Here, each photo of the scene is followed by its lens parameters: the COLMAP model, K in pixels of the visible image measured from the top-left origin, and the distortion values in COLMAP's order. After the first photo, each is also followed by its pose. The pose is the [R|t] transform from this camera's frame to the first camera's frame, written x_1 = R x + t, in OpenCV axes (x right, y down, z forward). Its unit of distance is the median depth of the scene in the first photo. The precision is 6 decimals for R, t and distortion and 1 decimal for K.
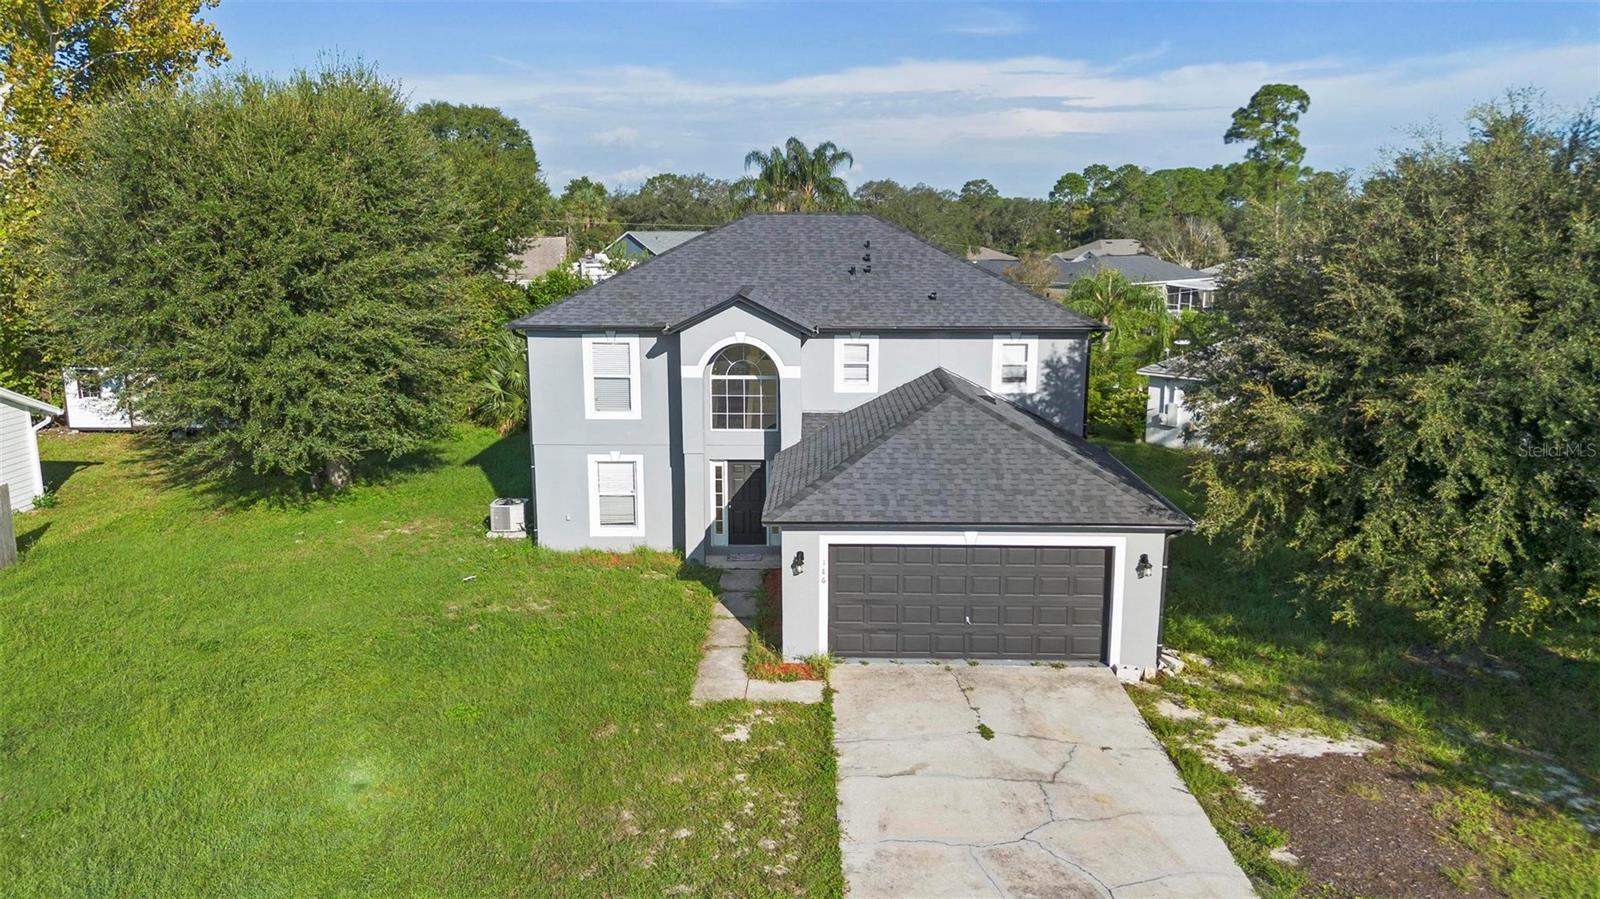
lens RADIAL K [[1116.2, 0, 785.6], [0, 1116.2, 393.2], [0, 0, 1]] dist [0.026156, -0.018148]
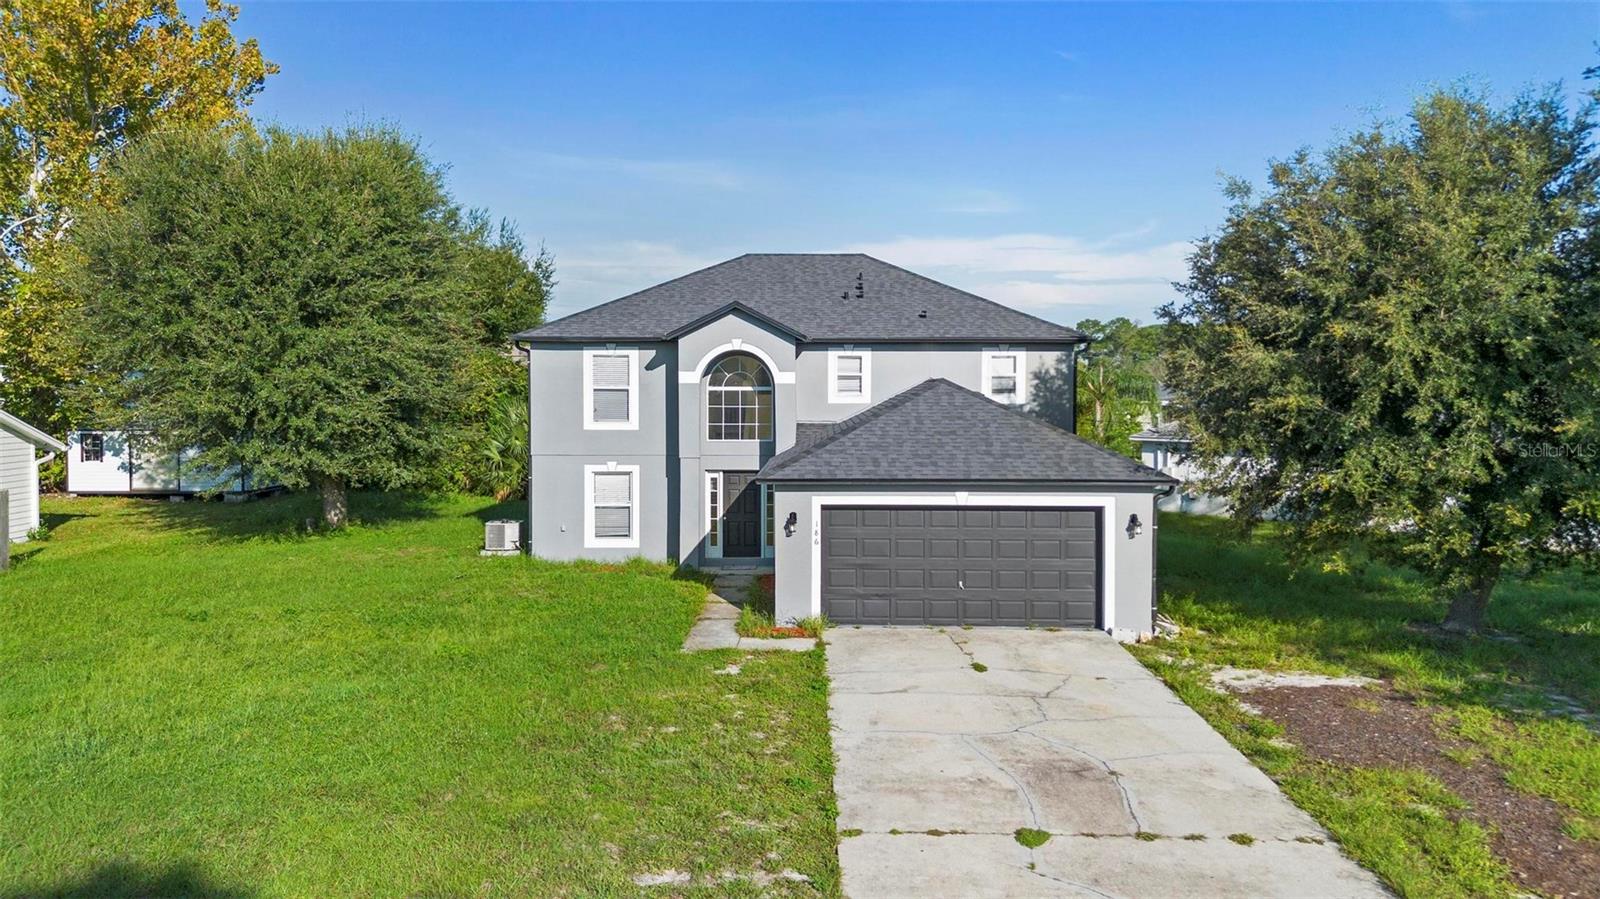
lens RADIAL K [[1116.2, 0, 786.0], [0, 1116.2, 367.7], [0, 0, 1]] dist [0.026156, -0.018148]
pose [[0.999993, 0.003631, 0.000117, 0.005789], [-0.003559, 0.985718, -0.168369, 0.170784], [-0.000727, 0.168368, 0.985724, -0.015343]]
